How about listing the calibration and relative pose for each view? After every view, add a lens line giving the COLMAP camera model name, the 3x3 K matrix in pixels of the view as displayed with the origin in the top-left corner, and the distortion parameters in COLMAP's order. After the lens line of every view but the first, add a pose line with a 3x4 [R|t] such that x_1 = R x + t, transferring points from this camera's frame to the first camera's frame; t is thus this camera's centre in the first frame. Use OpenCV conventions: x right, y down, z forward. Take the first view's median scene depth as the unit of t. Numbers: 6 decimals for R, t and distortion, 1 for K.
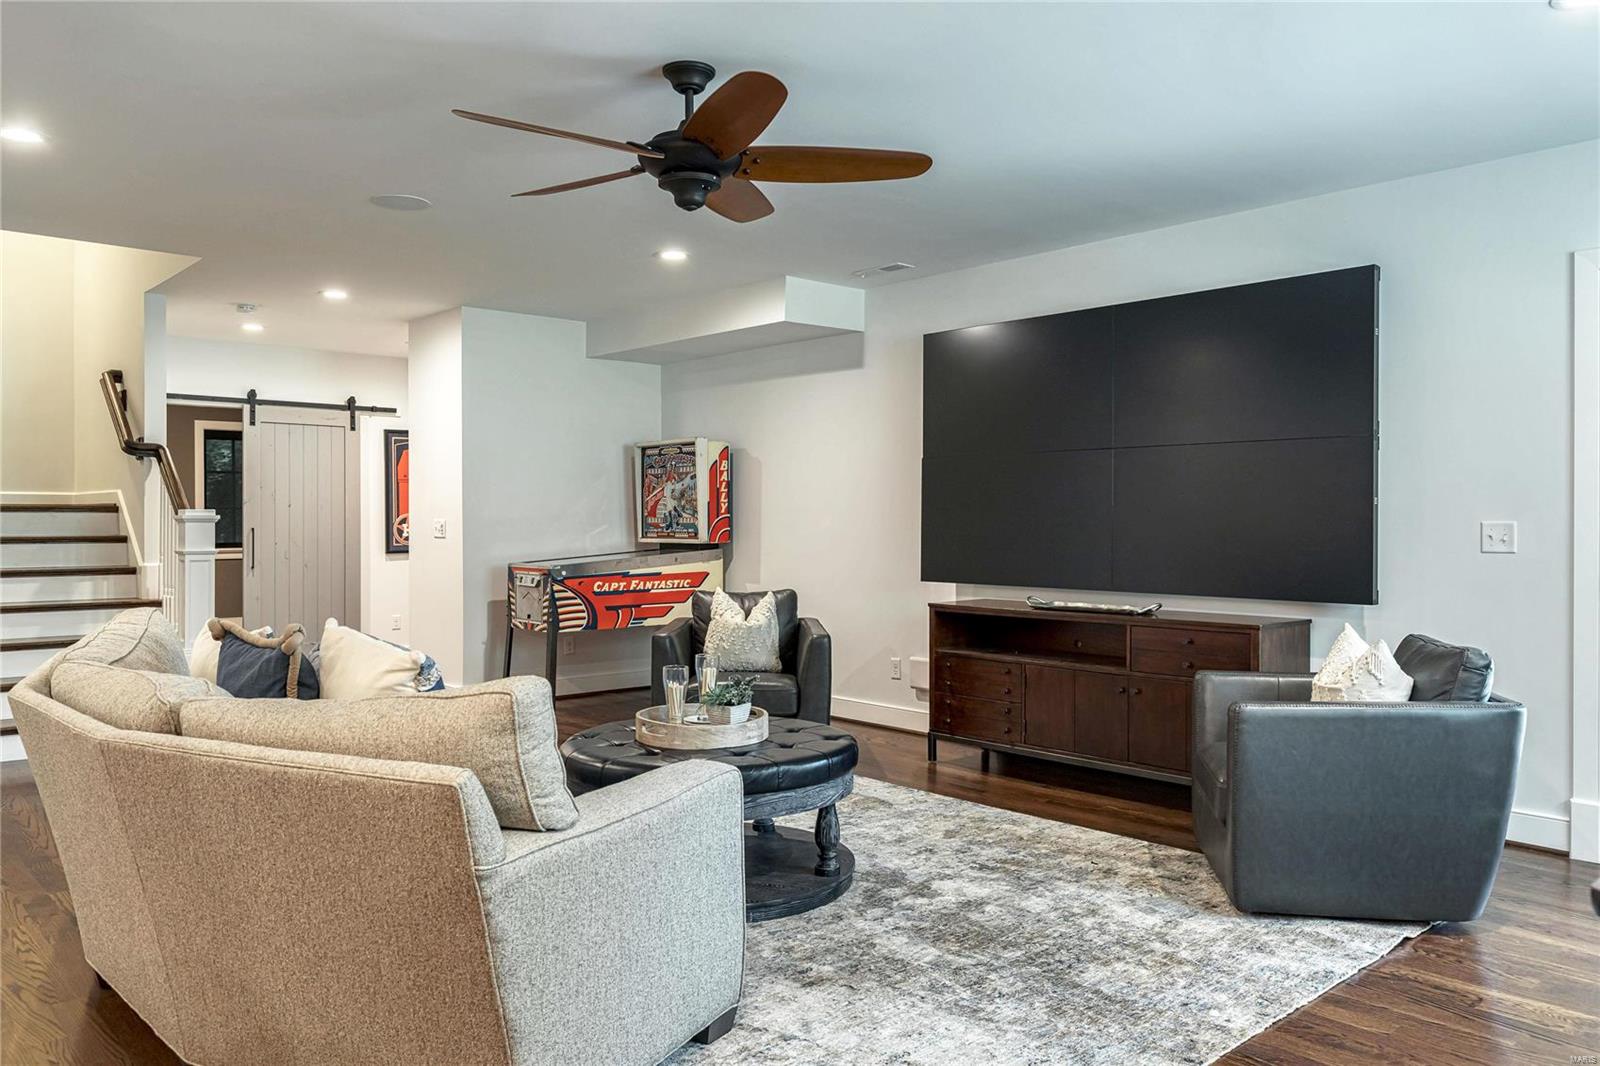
lens RADIAL K [[1173.4, 0, 800.0], [0, 1173.4, 533.0], [0, 0, 1]] dist [-0.004591, -0.002284]
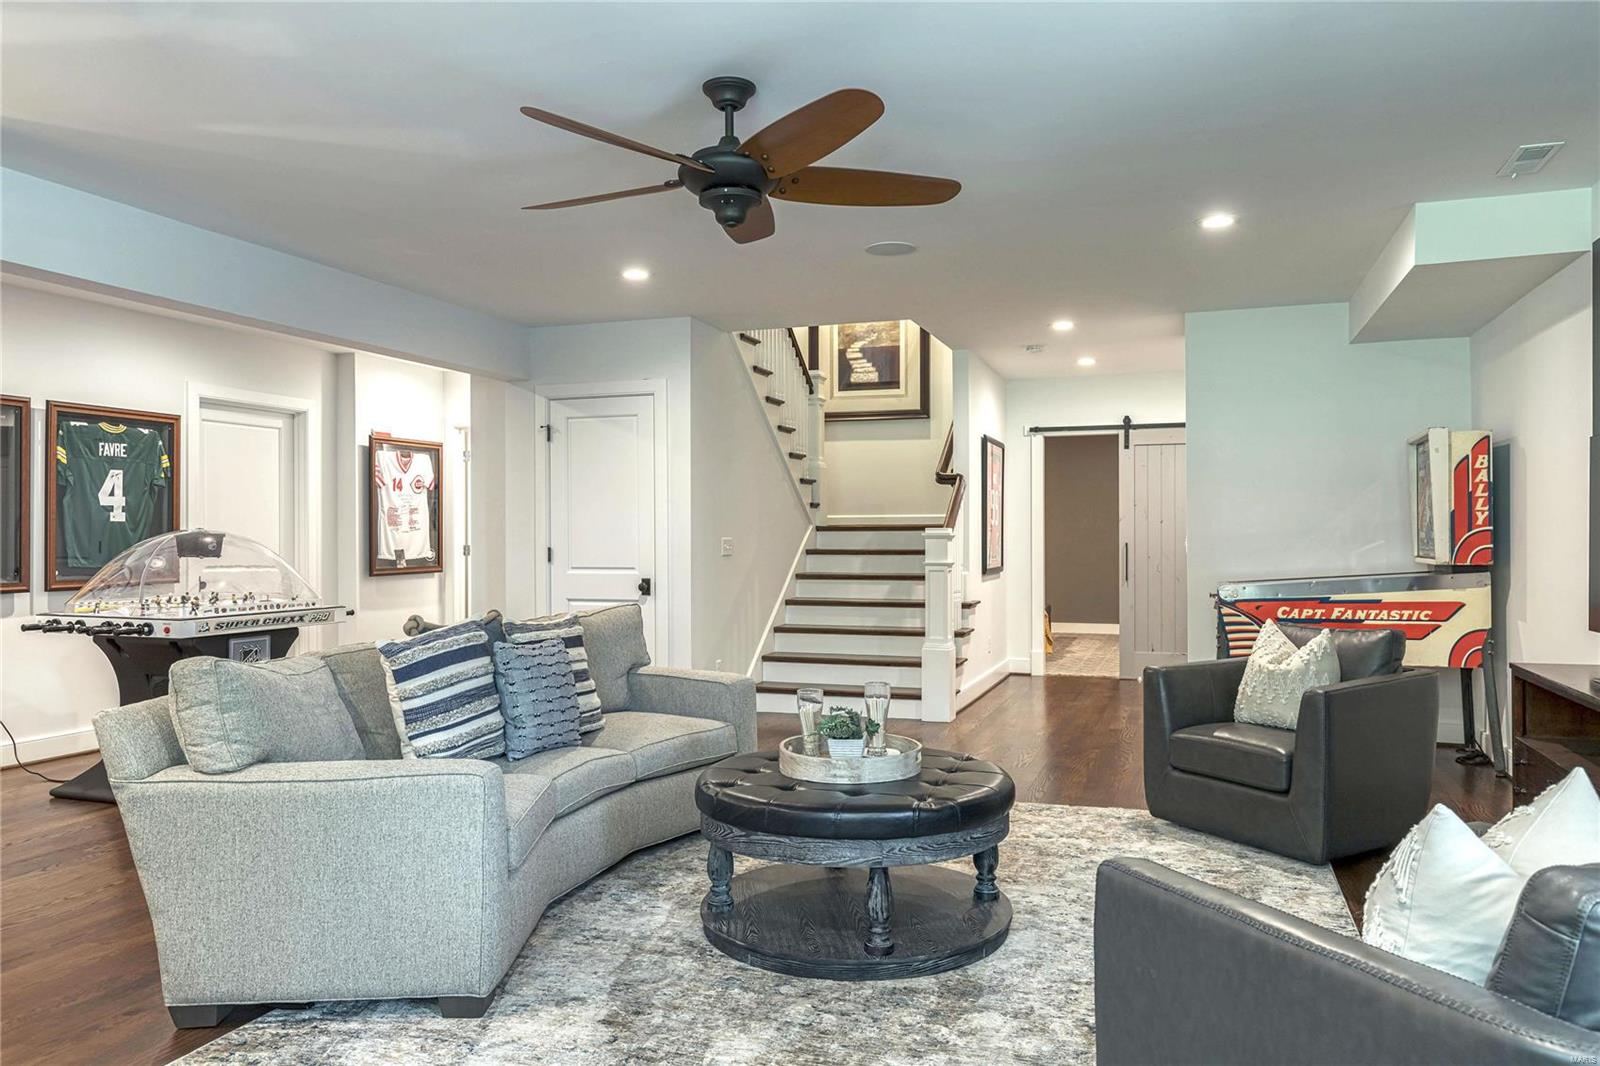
lens RADIAL K [[1117.8, 0, 798.5], [0, 1117.8, 539.0], [0, 0, 1]] dist [0.000356, -0.000635]
pose [[0.485589, -0.000829, -0.874187, 0.369511], [-0.003552, 0.999989, -0.002921, -0.004618], [0.874180, 0.004524, 0.485581, 0.285927]]
